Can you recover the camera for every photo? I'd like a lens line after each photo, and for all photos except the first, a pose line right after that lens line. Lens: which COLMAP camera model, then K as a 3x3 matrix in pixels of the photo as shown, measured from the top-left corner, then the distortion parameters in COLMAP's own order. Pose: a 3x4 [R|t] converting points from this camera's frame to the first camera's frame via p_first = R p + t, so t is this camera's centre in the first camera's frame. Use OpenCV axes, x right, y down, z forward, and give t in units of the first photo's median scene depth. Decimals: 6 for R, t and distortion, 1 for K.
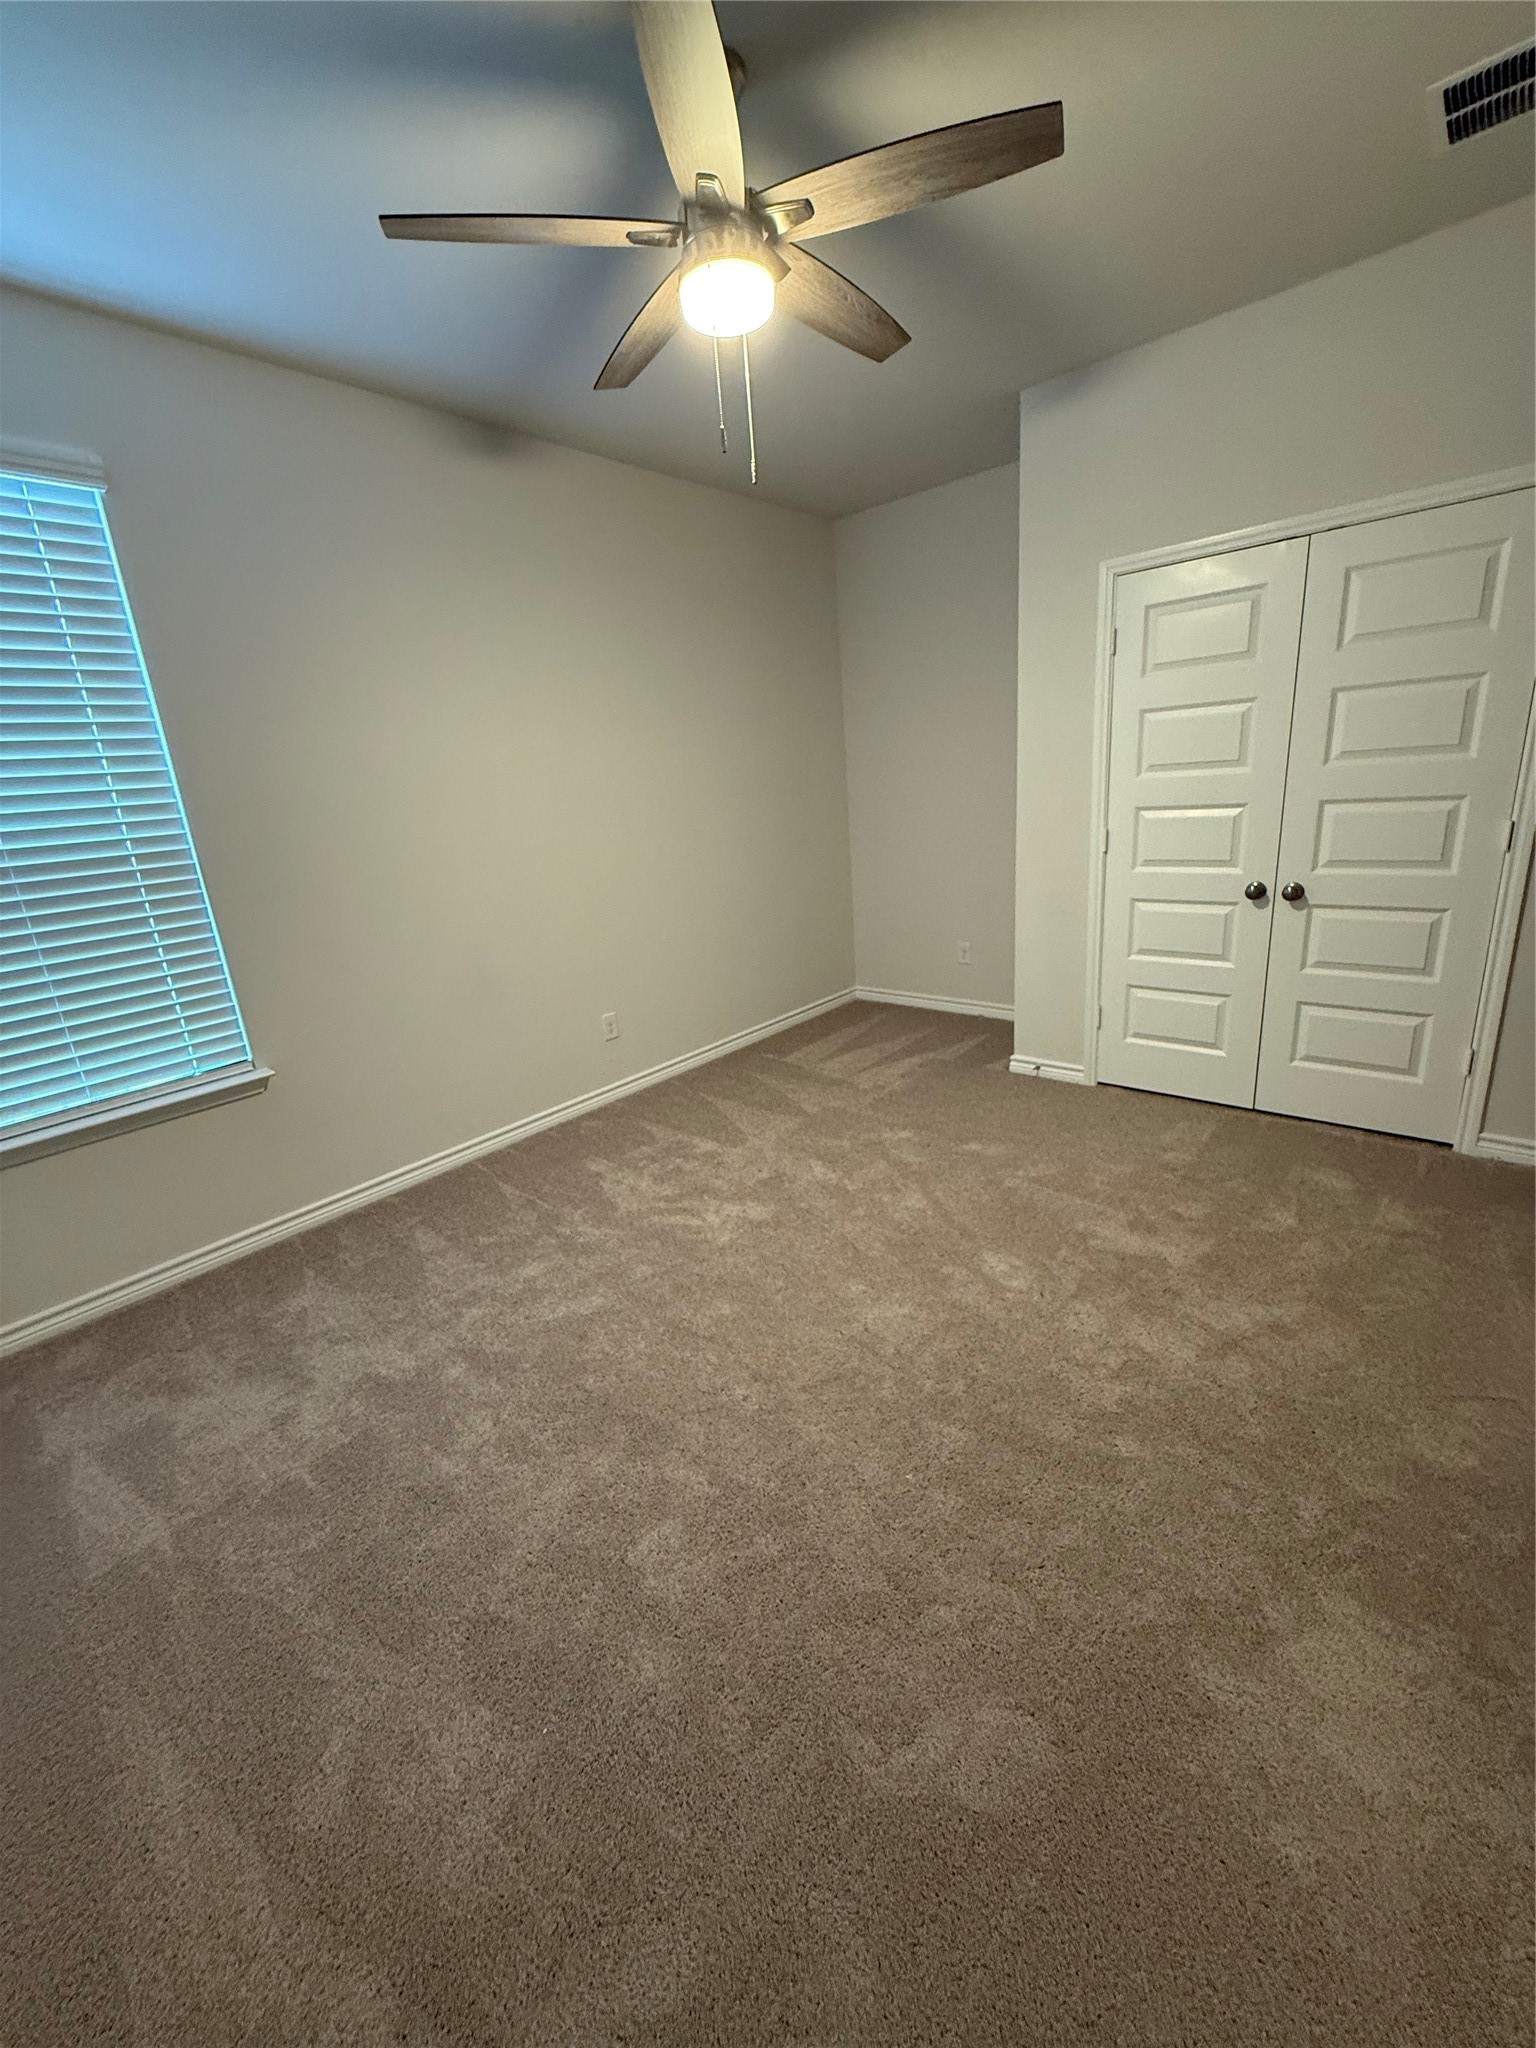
lens RADIAL K [[818.8, 0, 751.8], [0, 818.8, 1025.8], [0, 0, 1]] dist [-0.004001, -0.000222]
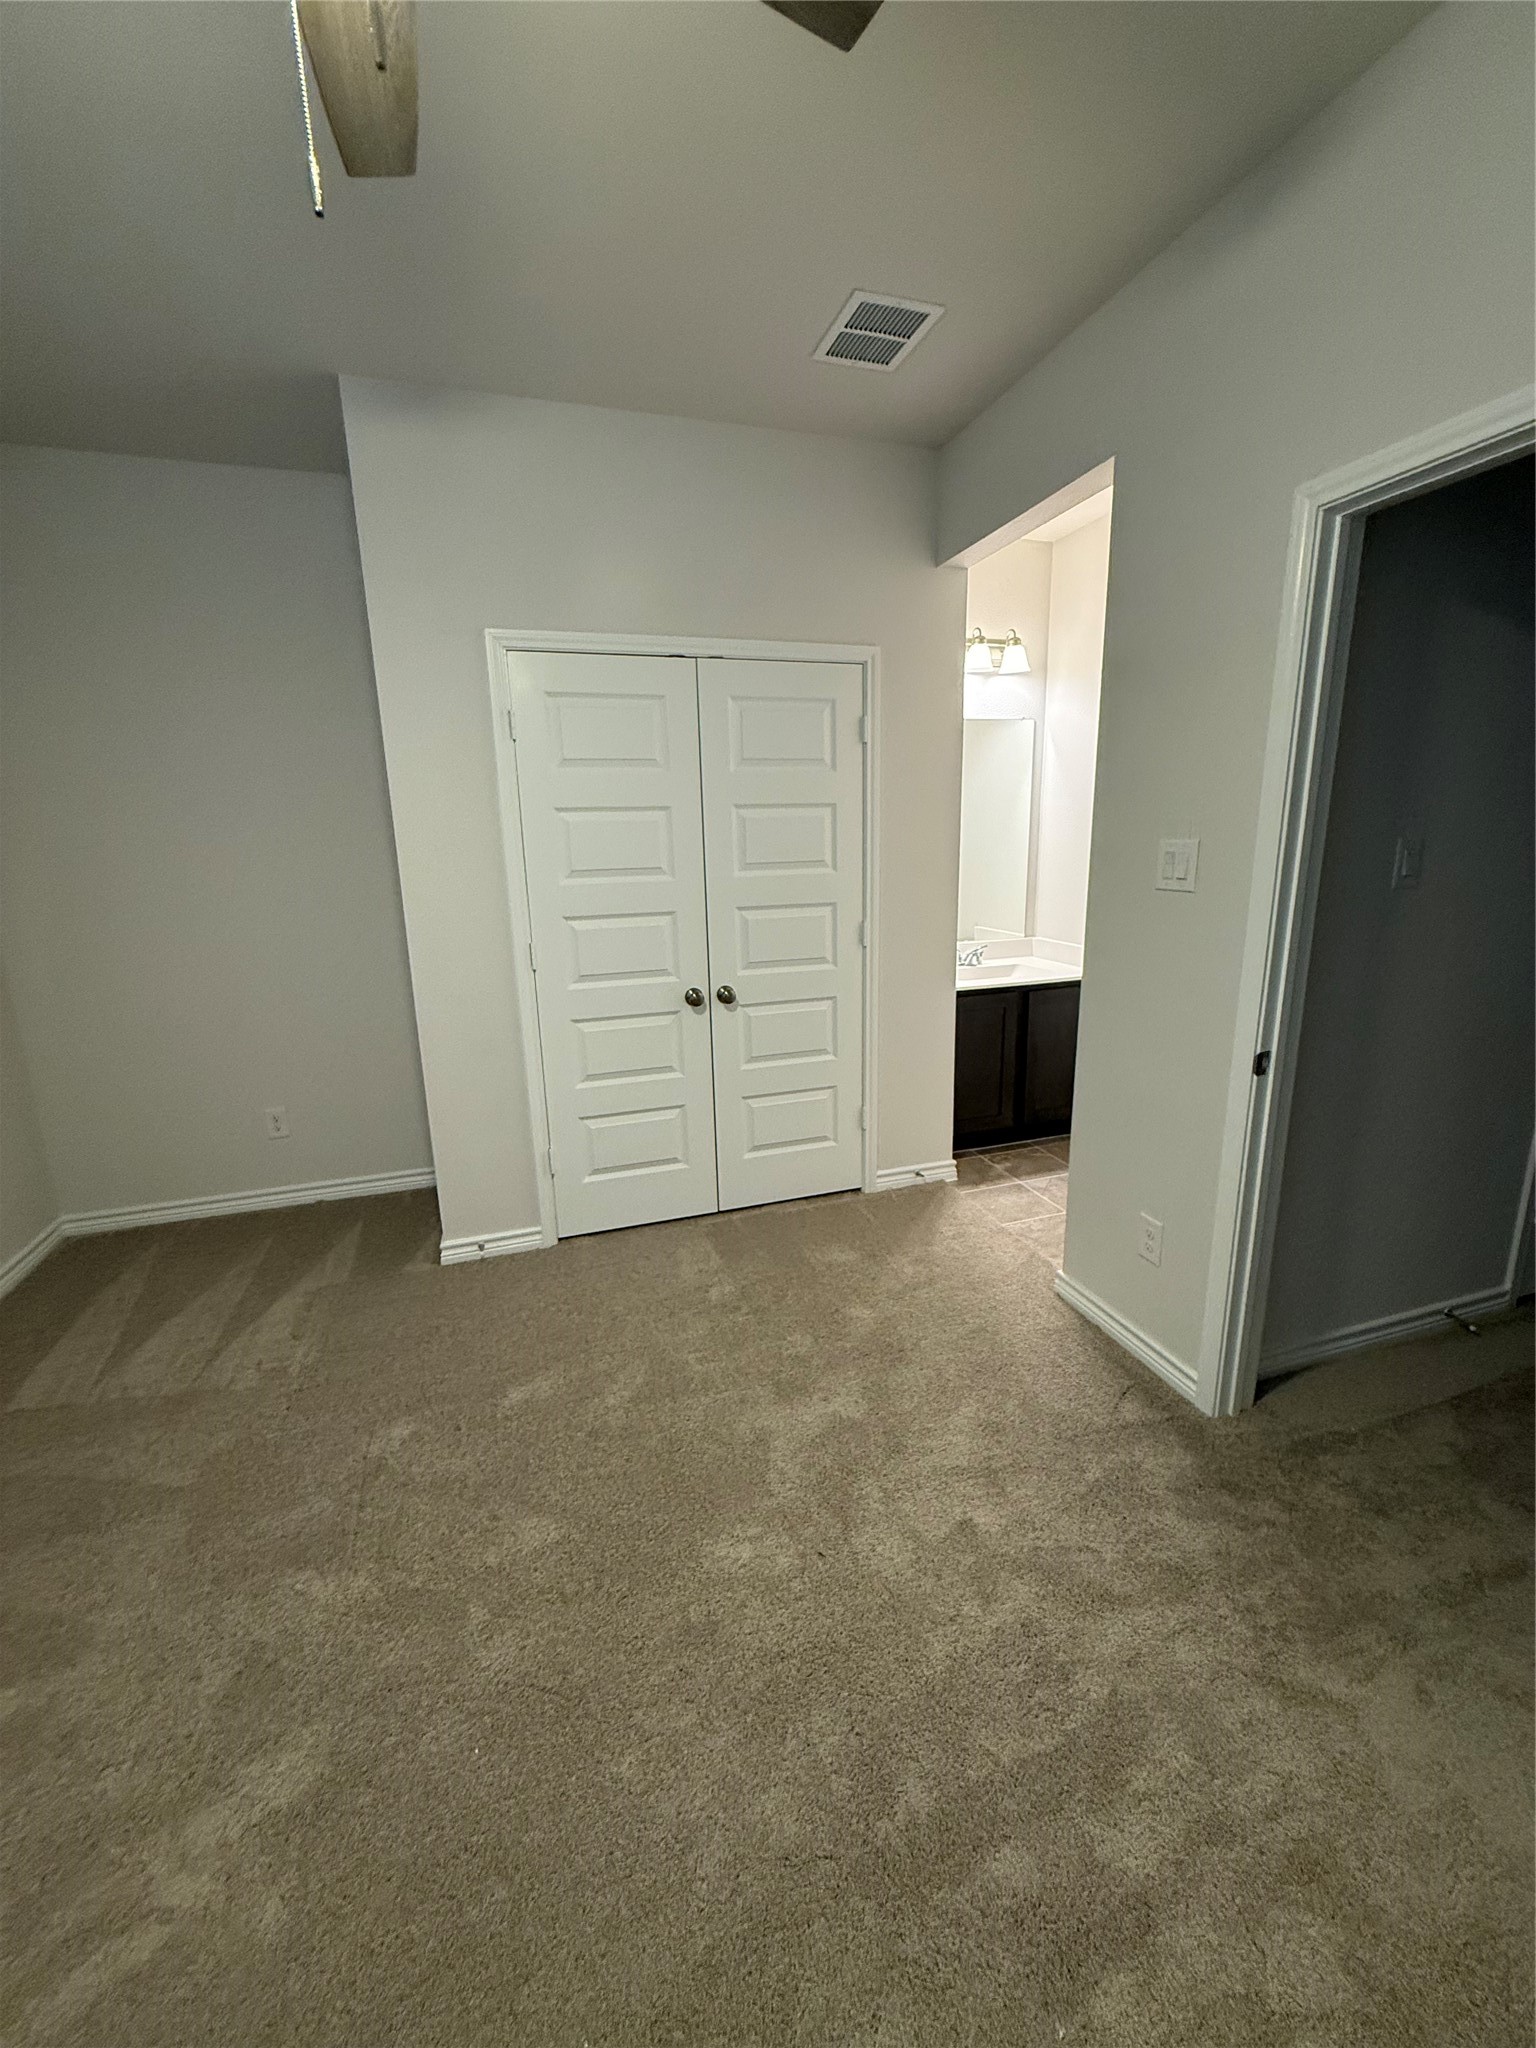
lens RADIAL K [[818.8, 0, 777.6], [0, 818.8, 1019.0], [0, 0, 1]] dist [-0.004001, -0.000222]
pose [[0.503827, -0.125518, 0.854637, -0.165257], [0.238832, 0.971059, 0.001820, -0.107009], [-0.830131, 0.203198, 0.519223, 0.374076]]
